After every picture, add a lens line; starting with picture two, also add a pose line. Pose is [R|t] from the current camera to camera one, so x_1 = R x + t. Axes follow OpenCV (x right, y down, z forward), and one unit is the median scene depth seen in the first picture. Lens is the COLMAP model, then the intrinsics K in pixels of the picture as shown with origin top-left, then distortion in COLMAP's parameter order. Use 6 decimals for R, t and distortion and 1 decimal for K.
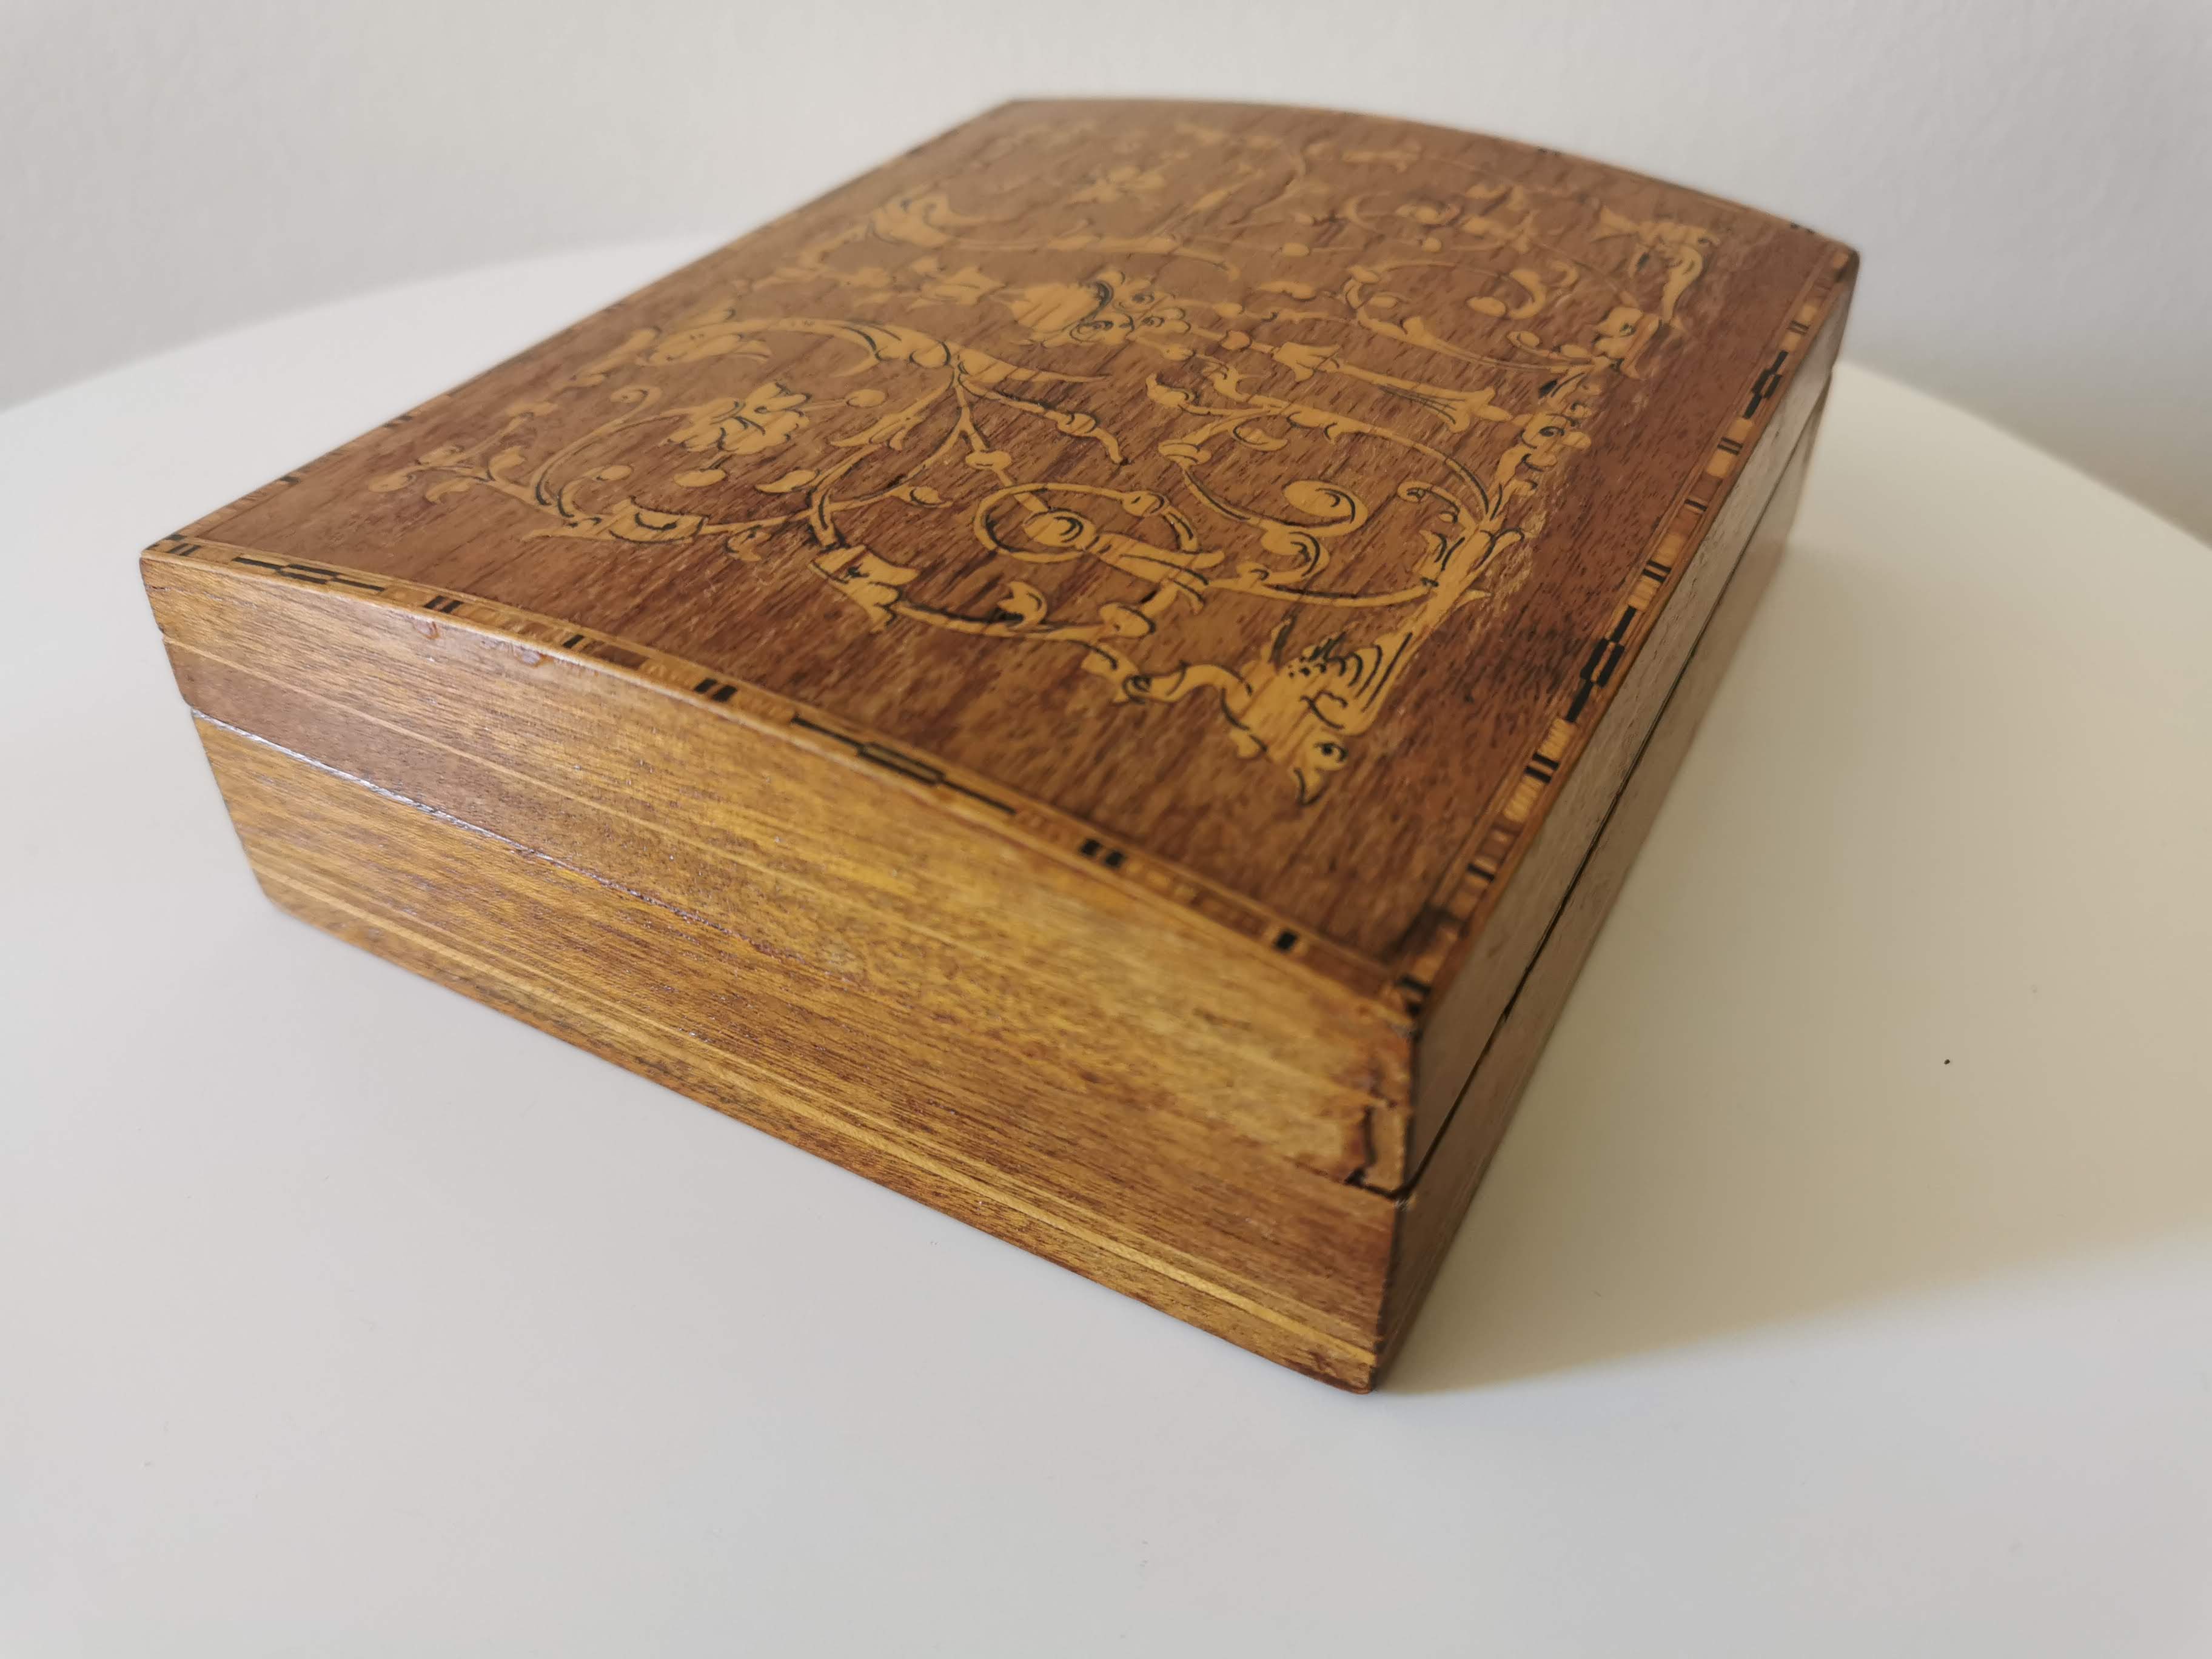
lens RADIAL K [[1784.5, 0, 1035.9], [0, 1784.5, 834.2], [0, 0, 1]] dist [0.001628, -0.022625]
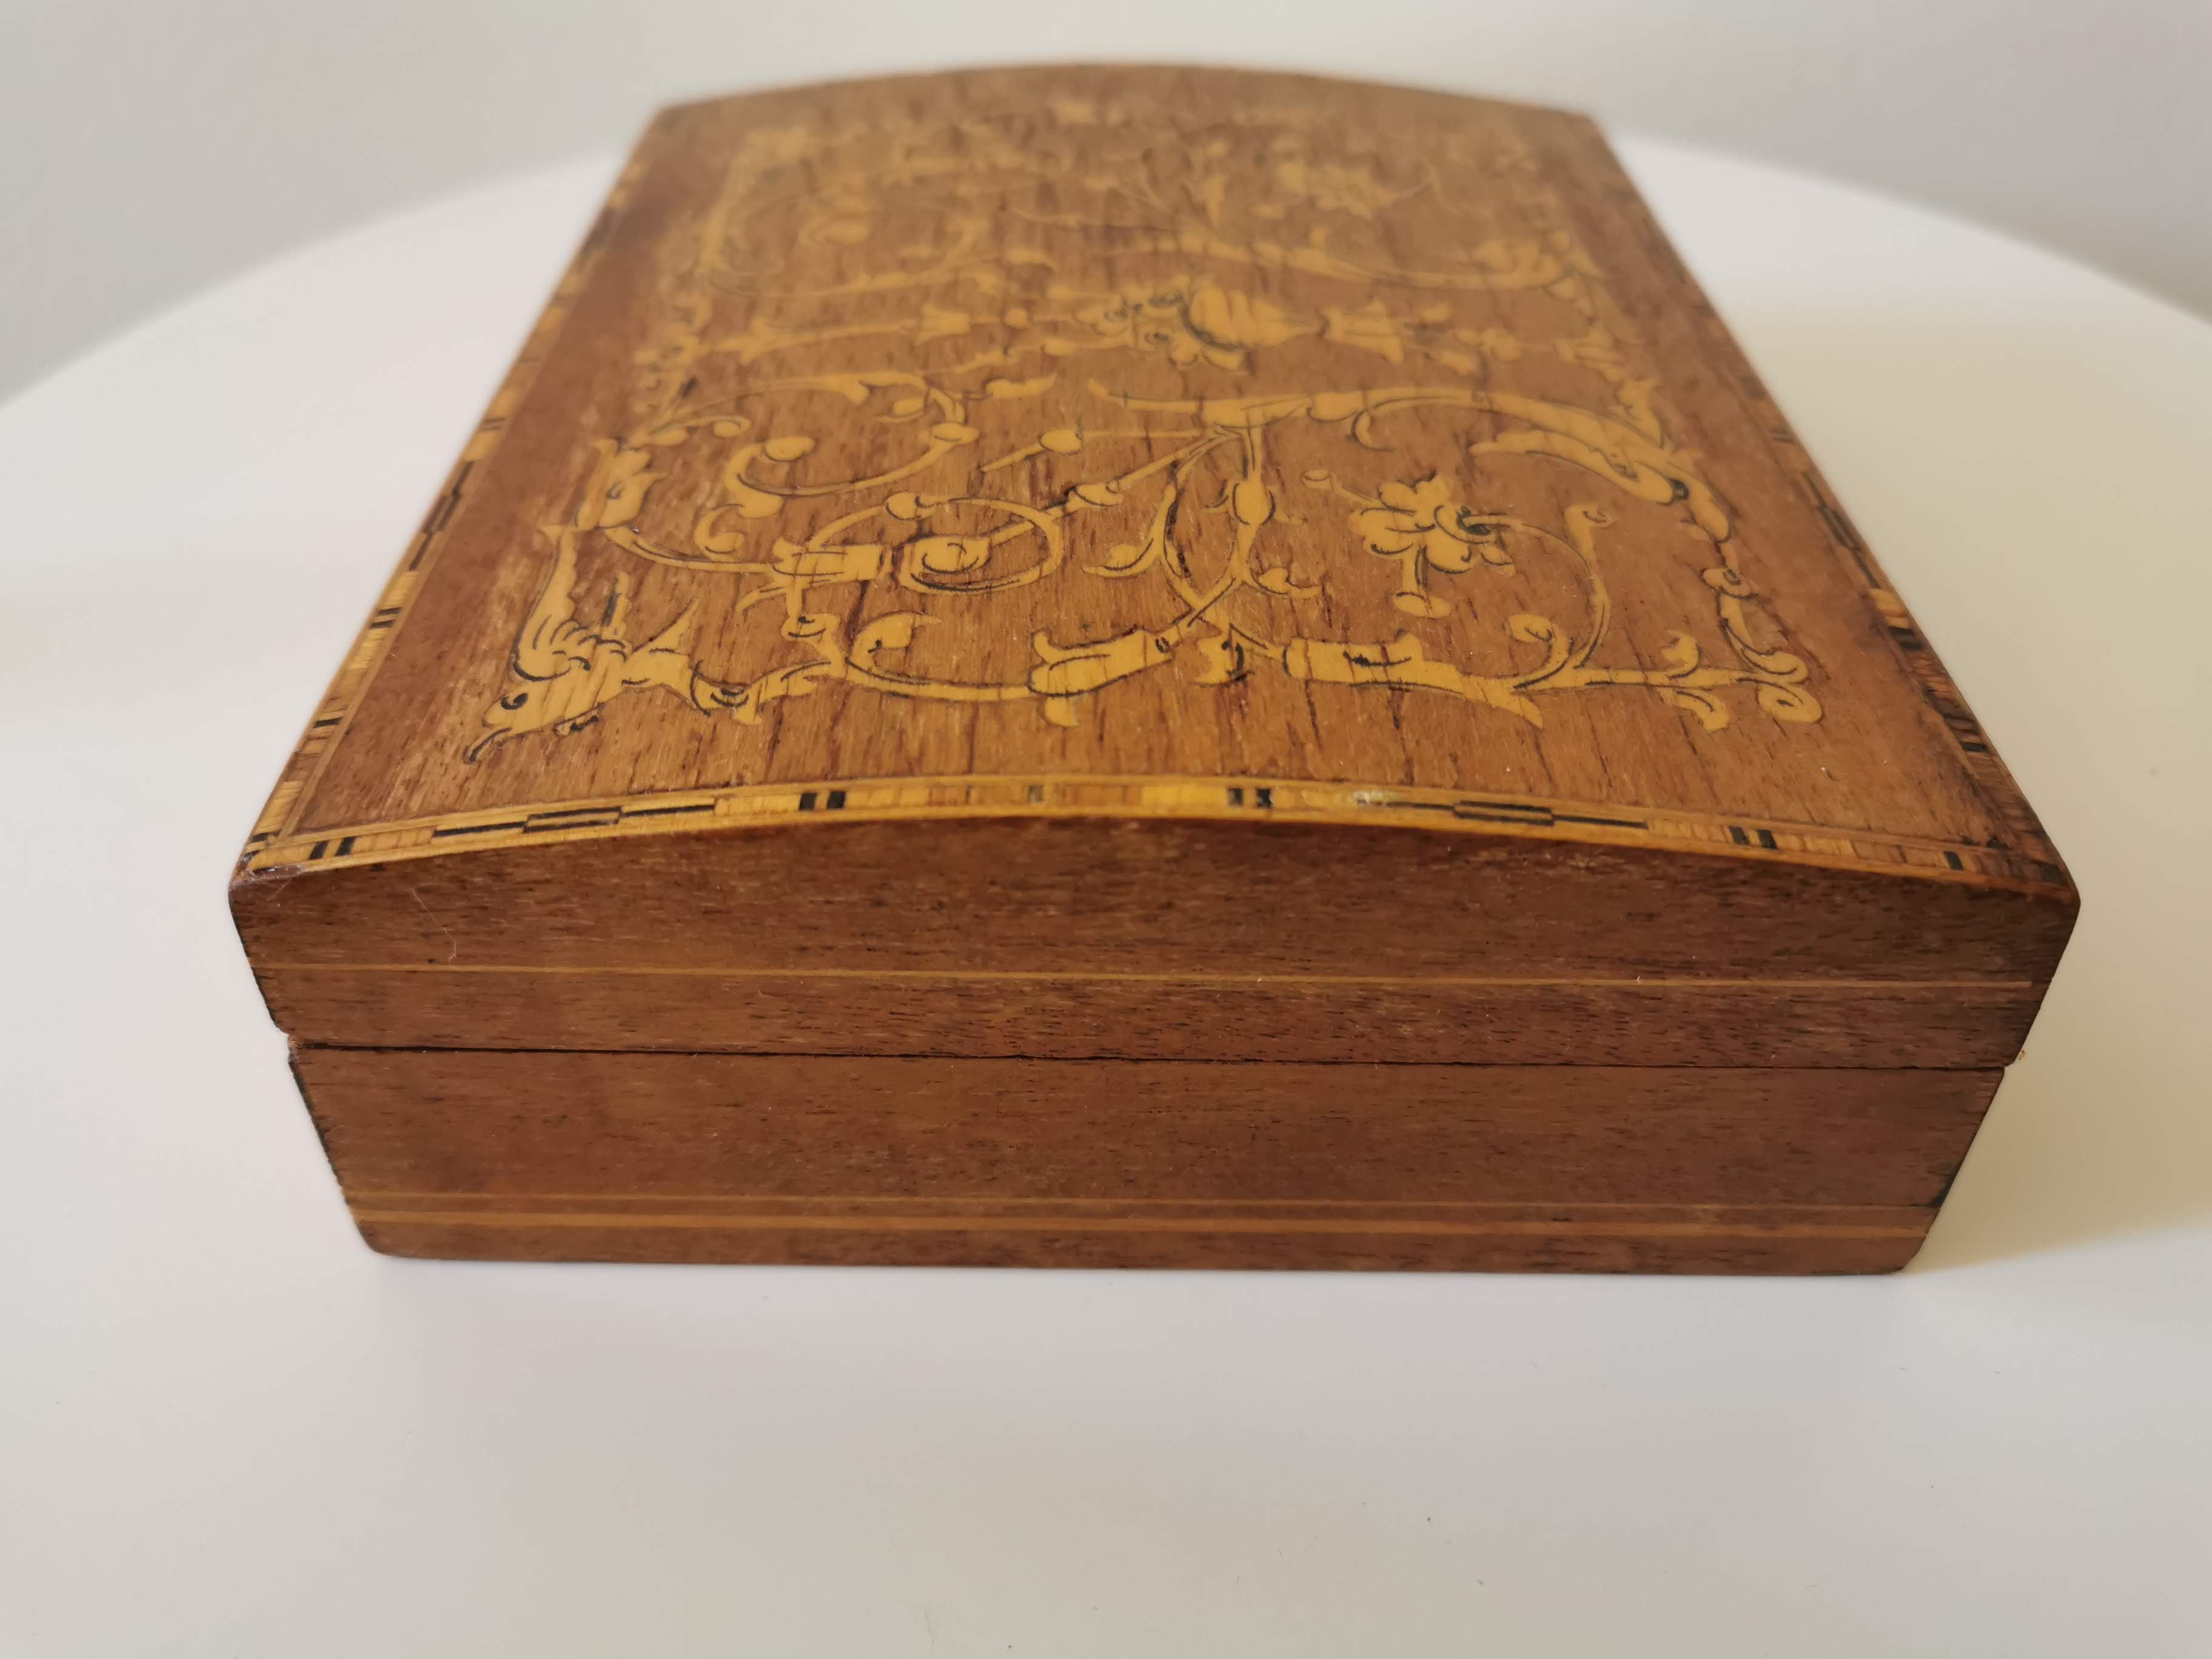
lens RADIAL K [[1762.8, 0, 1151.9], [0, 1762.8, 838.7], [0, 0, 1]] dist [-0.008559, -0.000804]
pose [[-0.853762, 0.335911, -0.397813, 0.552992], [-0.329158, 0.243779, 0.912265, -1.163734], [0.403418, 0.909800, -0.097561, 1.479498]]
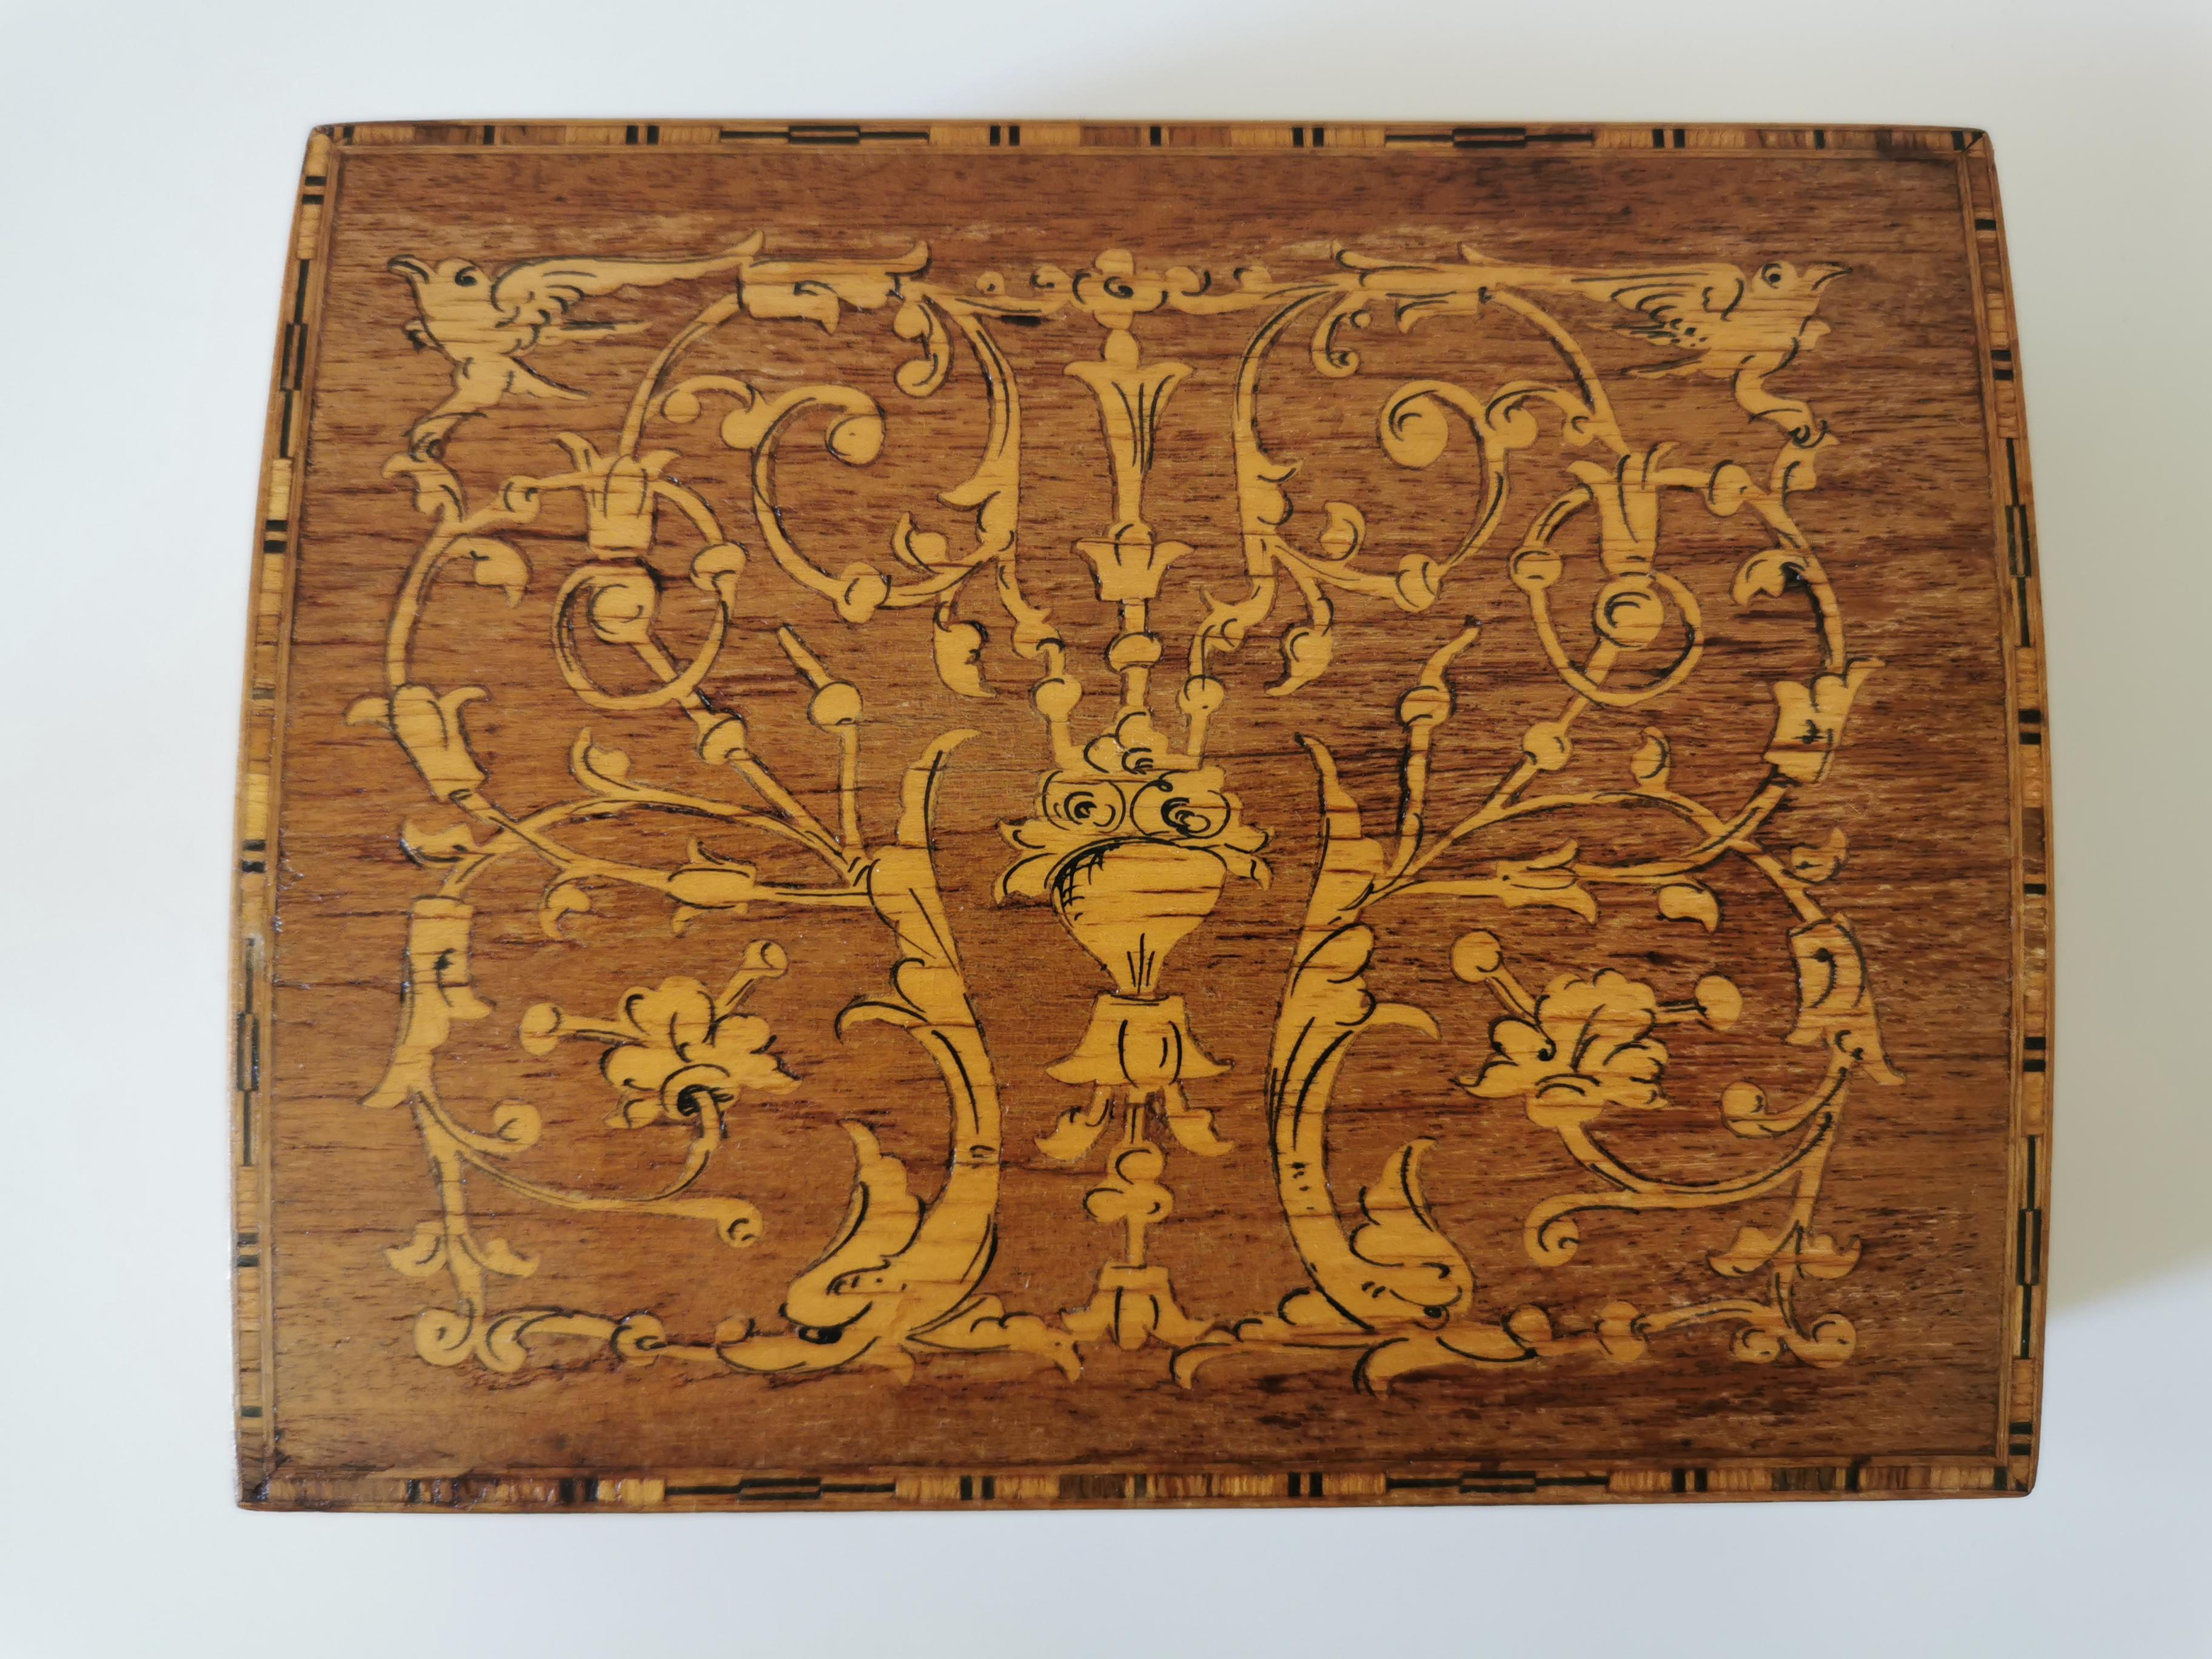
lens RADIAL K [[1762.8, 0, 1151.9], [0, 1762.8, 838.7], [0, 0, 1]] dist [-0.008559, -0.000804]
pose [[-0.504595, -0.861238, 0.060446, -0.018493], [0.520858, -0.247835, 0.816875, -1.047901], [-0.688543, 0.443675, 0.573639, 0.606678]]
